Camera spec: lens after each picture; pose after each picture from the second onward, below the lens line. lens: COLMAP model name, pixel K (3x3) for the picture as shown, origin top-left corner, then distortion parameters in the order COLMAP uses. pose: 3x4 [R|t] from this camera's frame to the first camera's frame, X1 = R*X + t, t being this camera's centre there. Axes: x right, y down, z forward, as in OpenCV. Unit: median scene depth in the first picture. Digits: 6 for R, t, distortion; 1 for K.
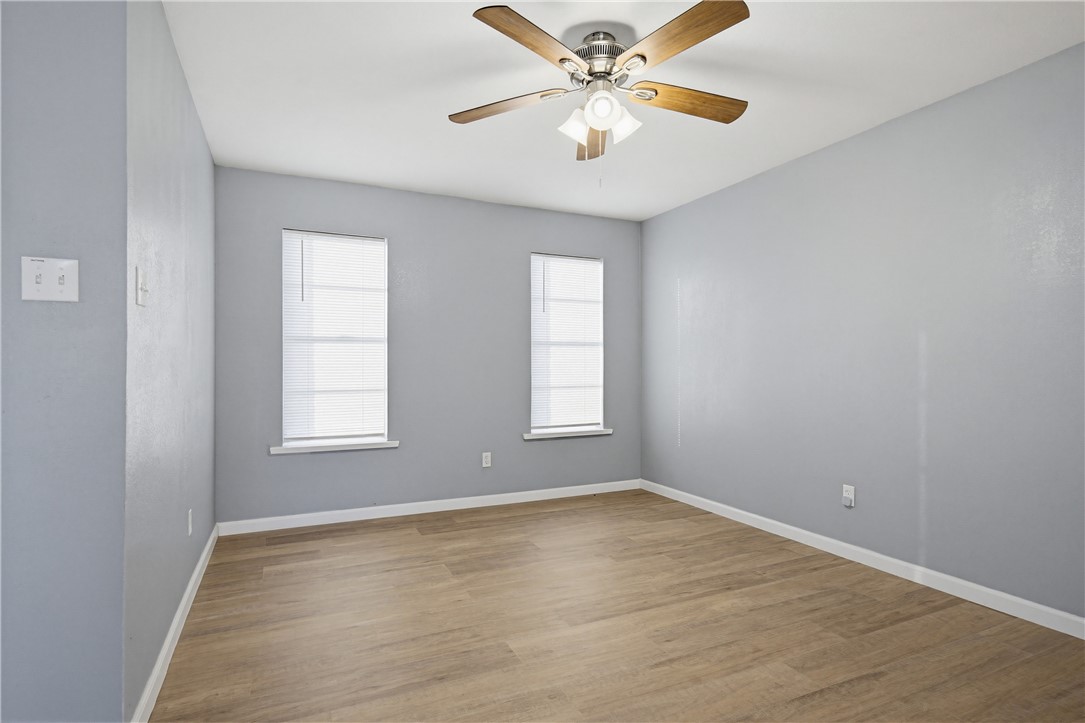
lens RADIAL K [[530.9, 0, 542.3], [0, 530.9, 354.9], [0, 0, 1]] dist [0.000027, 0.000307]
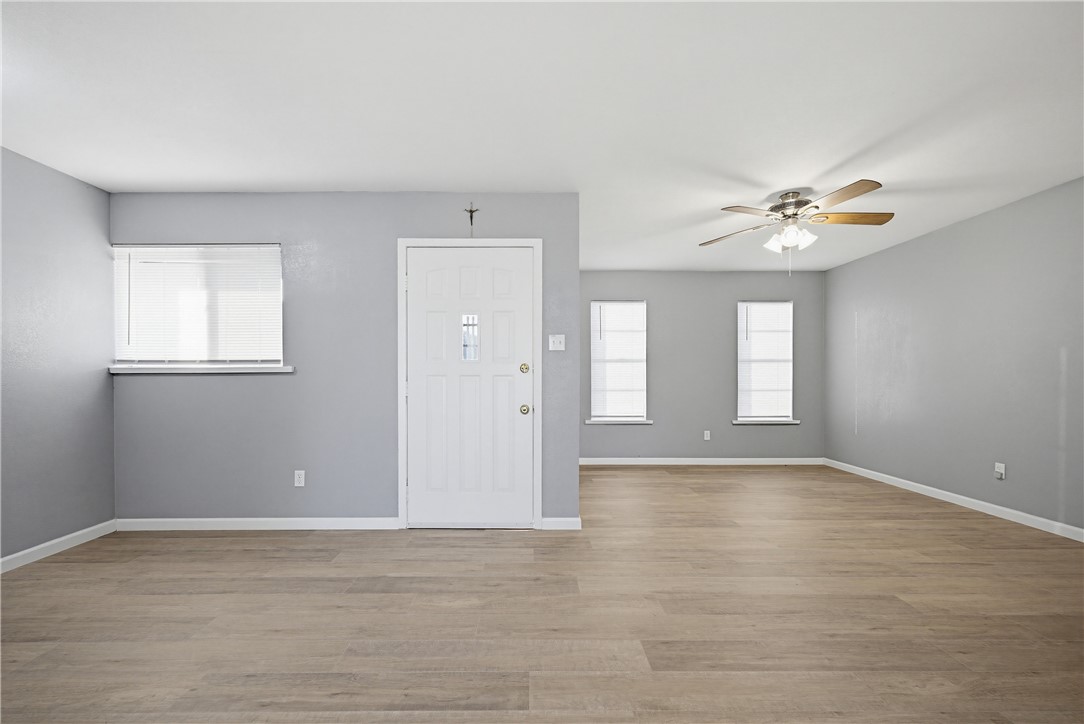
lens RADIAL K [[423.2, 0, 547.6], [0, 423.2, 377.2], [0, 0, 1]] dist [0.001757, -0.000837]
pose [[0.916032, -0.000029, -0.401105, -0.041744], [0.008044, 0.999800, 0.018299, -0.002087], [0.401024, -0.019989, 0.915849, -0.400258]]
